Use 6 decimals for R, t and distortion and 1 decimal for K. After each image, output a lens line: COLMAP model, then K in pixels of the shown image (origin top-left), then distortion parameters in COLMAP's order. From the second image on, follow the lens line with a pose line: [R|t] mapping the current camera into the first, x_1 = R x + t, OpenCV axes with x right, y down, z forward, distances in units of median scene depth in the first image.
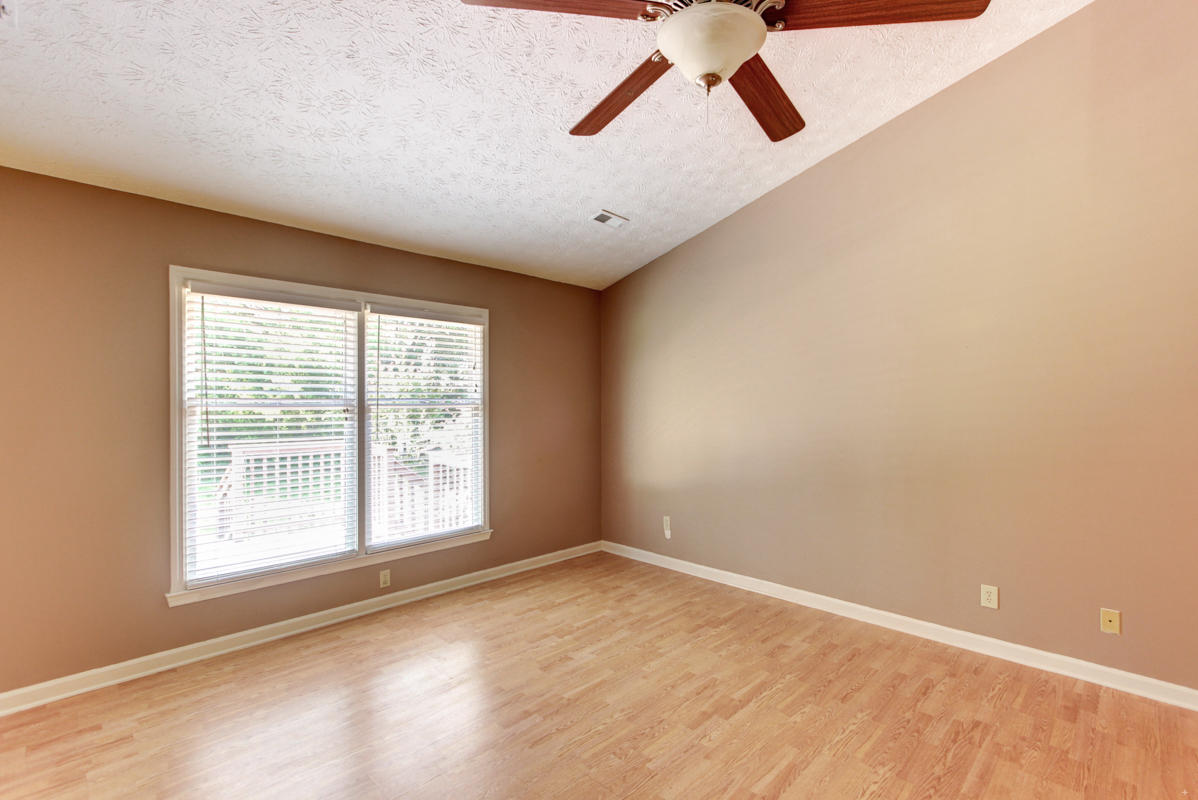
lens RADIAL K [[552.7, 0, 599.7], [0, 552.7, 400.9], [0, 0, 1]] dist [0.007395, 0.000118]
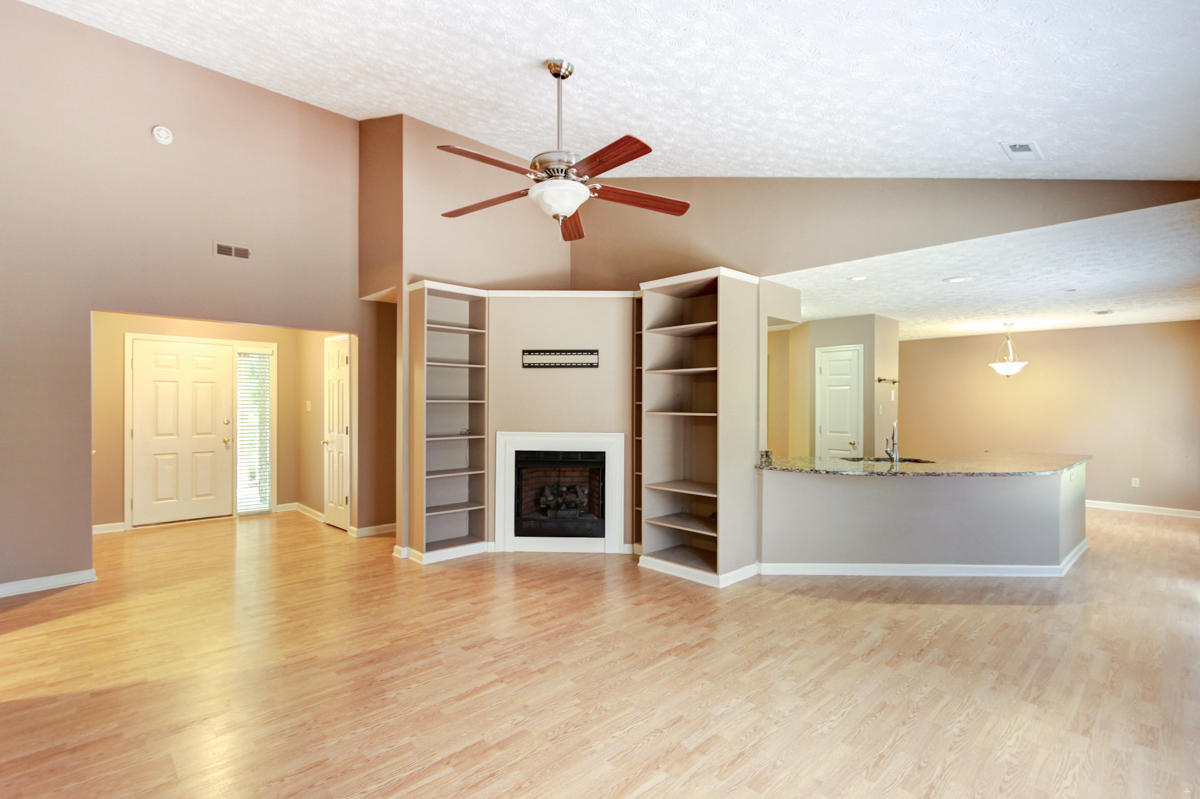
lens RADIAL K [[553.6, 0, 604.3], [0, 553.6, 400.9], [0, 0, 1]] dist [0.007395, 0.000118]
pose [[-0.999783, -0.005988, 0.019938, 0.006323], [-0.006368, 0.999798, -0.019088, 0.015261], [-0.019819, -0.019211, -0.999619, 1.300807]]
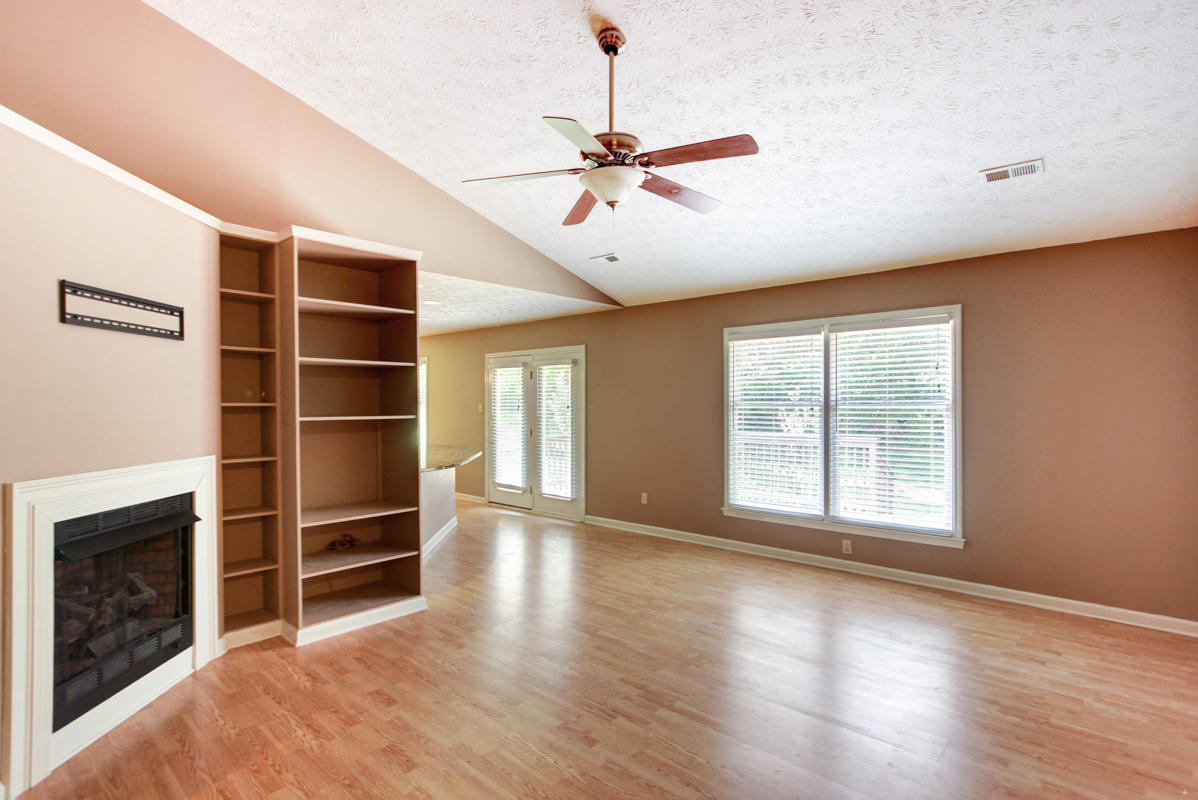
lens RADIAL K [[584.8, 0, 600.6], [0, 584.8, 401.9], [0, 0, 1]] dist [-0.005659, -0.001000]
pose [[0.037375, 0.000548, -0.999301, 0.904951], [0.010056, 0.999949, 0.000925, -0.005880], [0.999251, -0.010083, 0.037368, 0.422120]]
